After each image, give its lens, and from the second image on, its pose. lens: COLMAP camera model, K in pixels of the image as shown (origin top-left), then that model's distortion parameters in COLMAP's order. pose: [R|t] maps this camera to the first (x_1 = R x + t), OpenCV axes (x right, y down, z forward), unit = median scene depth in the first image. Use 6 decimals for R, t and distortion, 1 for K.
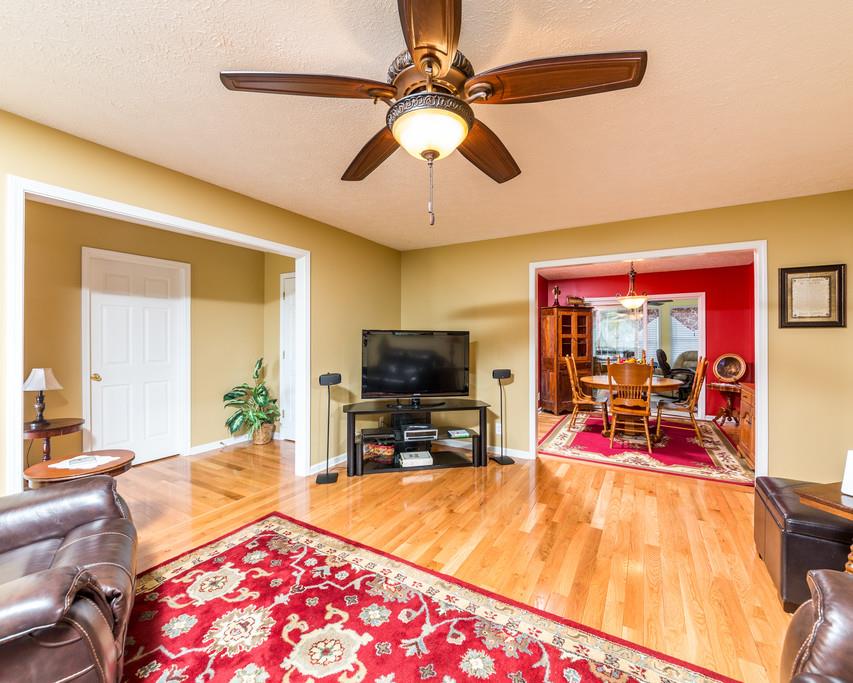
lens RADIAL K [[372.7, 0, 428.9], [0, 372.7, 337.8], [0, 0, 1]] dist [-0.003422, -0.000663]
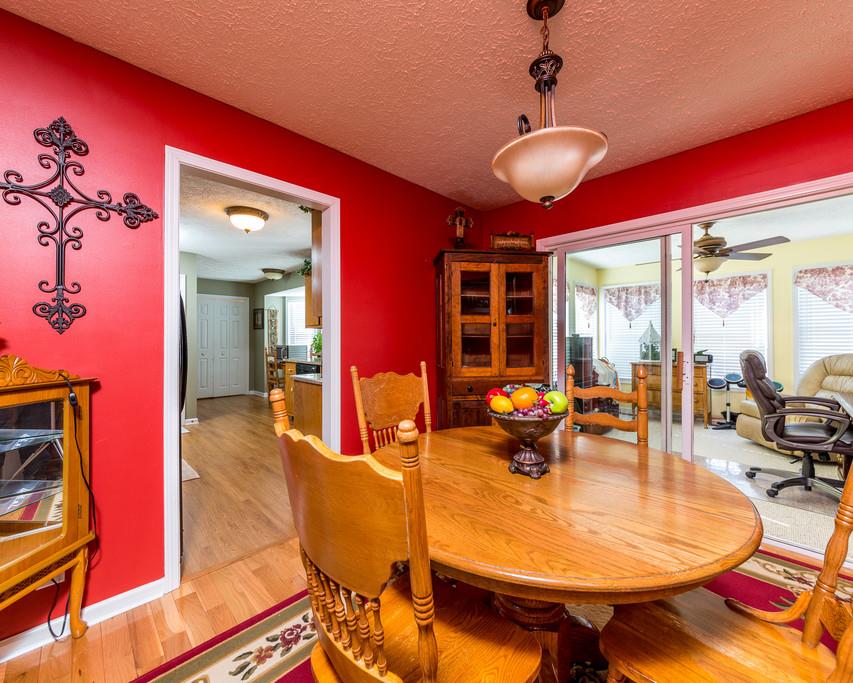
lens RADIAL K [[356.2, 0, 427.7], [0, 356.2, 336.3], [0, 0, 1]] dist [-0.001432, -0.000343]
pose [[0.966616, -0.002159, -0.256221, 0.418832], [0.002247, 0.999997, 0.000050, 0.014789], [0.256220, -0.000625, 0.966618, 0.581196]]
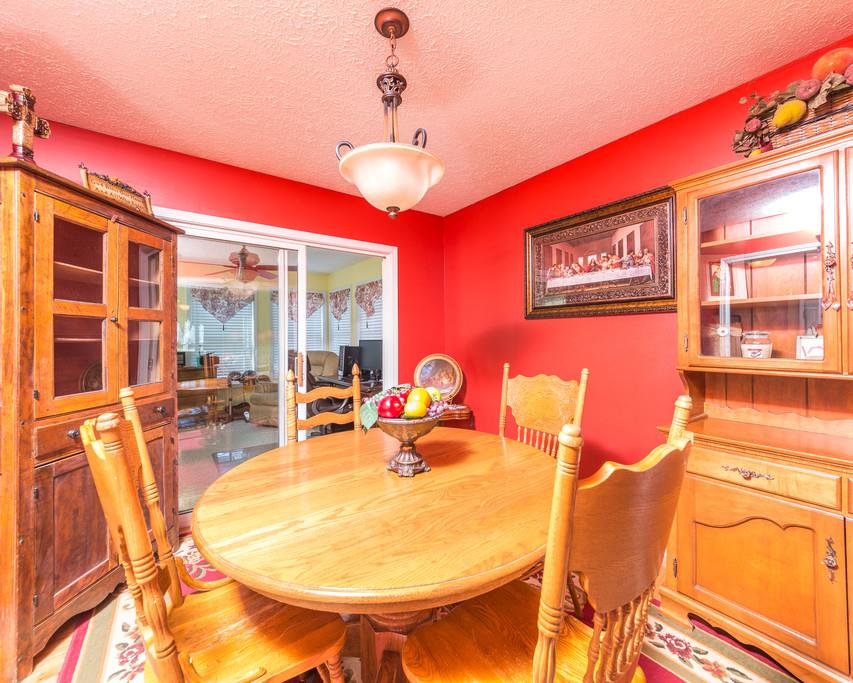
lens RADIAL K [[356.2, 0, 427.7], [0, 356.2, 336.3], [0, 0, 1]] dist [-0.001432, -0.000343]
pose [[0.404459, 0.005569, 0.914539, 0.246751], [0.001460, 0.999976, -0.006735, 0.014851], [-0.914555, 0.004059, 0.404441, 0.690843]]
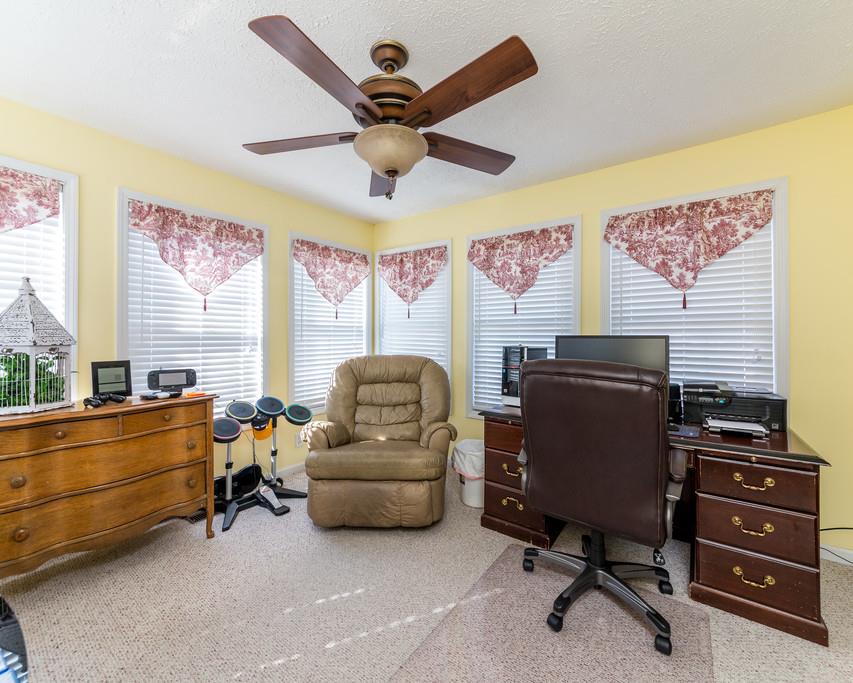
lens RADIAL K [[372.7, 0, 428.9], [0, 372.7, 337.8], [0, 0, 1]] dist [-0.003422, -0.000663]
pose [[0.111177, 0.001844, 0.993799, 0.462319], [-0.015010, 0.999887, -0.000176, 0.020221], [-0.993687, -0.014897, 0.111192, 1.215649]]
